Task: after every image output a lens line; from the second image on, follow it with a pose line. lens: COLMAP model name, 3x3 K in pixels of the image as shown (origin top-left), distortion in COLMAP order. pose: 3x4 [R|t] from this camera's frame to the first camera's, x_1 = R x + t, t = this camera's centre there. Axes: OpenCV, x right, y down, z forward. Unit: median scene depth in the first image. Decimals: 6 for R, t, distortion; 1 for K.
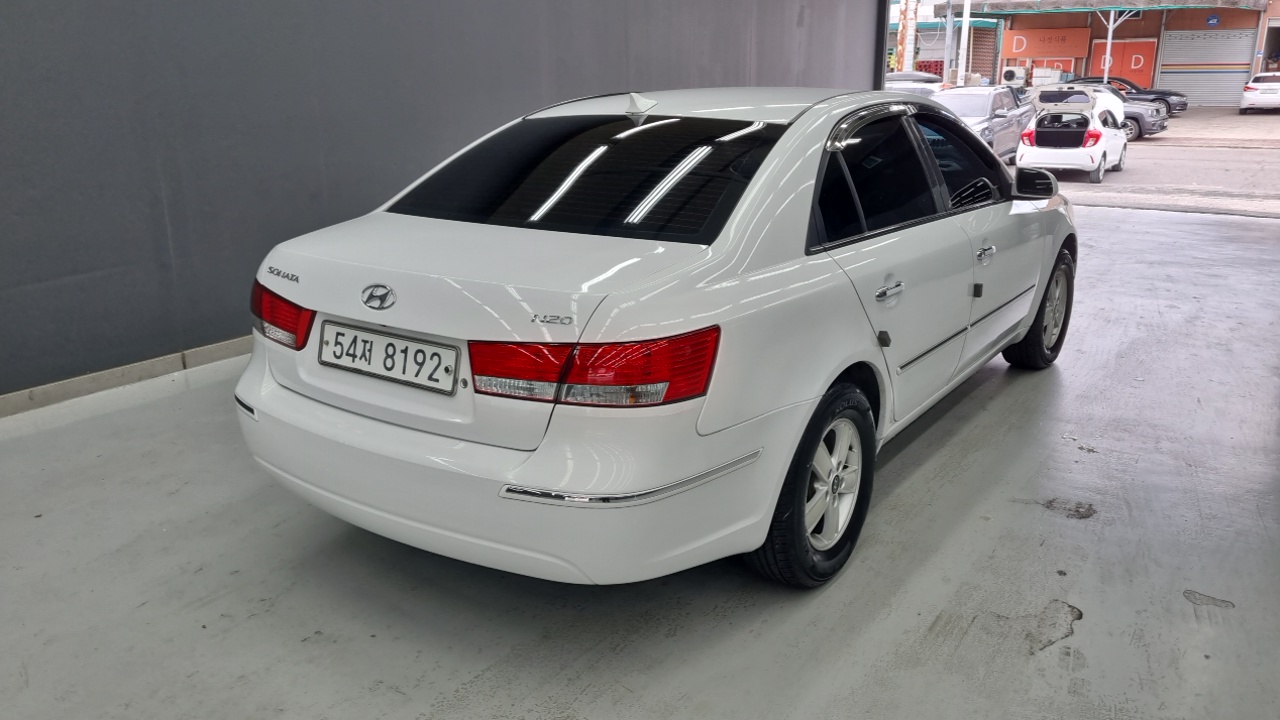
lens RADIAL K [[1017.0, 0, 638.1], [0, 1017.0, 359.0], [0, 0, 1]] dist [0.055054, -0.027091]
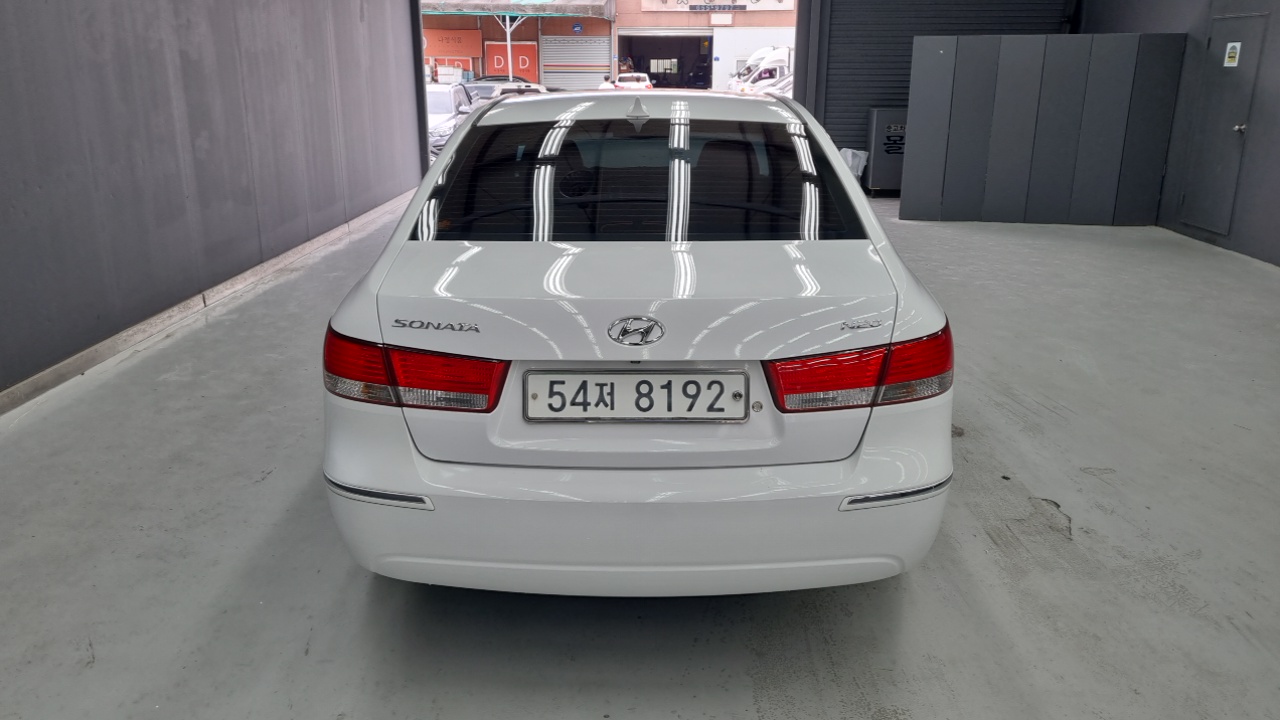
lens RADIAL K [[1017.0, 0, 638.5], [0, 1017.0, 357.9], [0, 0, 1]] dist [0.055054, -0.027091]
pose [[0.815109, -0.155054, 0.558171, -0.686937], [0.153354, 0.986895, 0.050203, -0.074784], [-0.558641, 0.044677, 0.828206, 0.243590]]
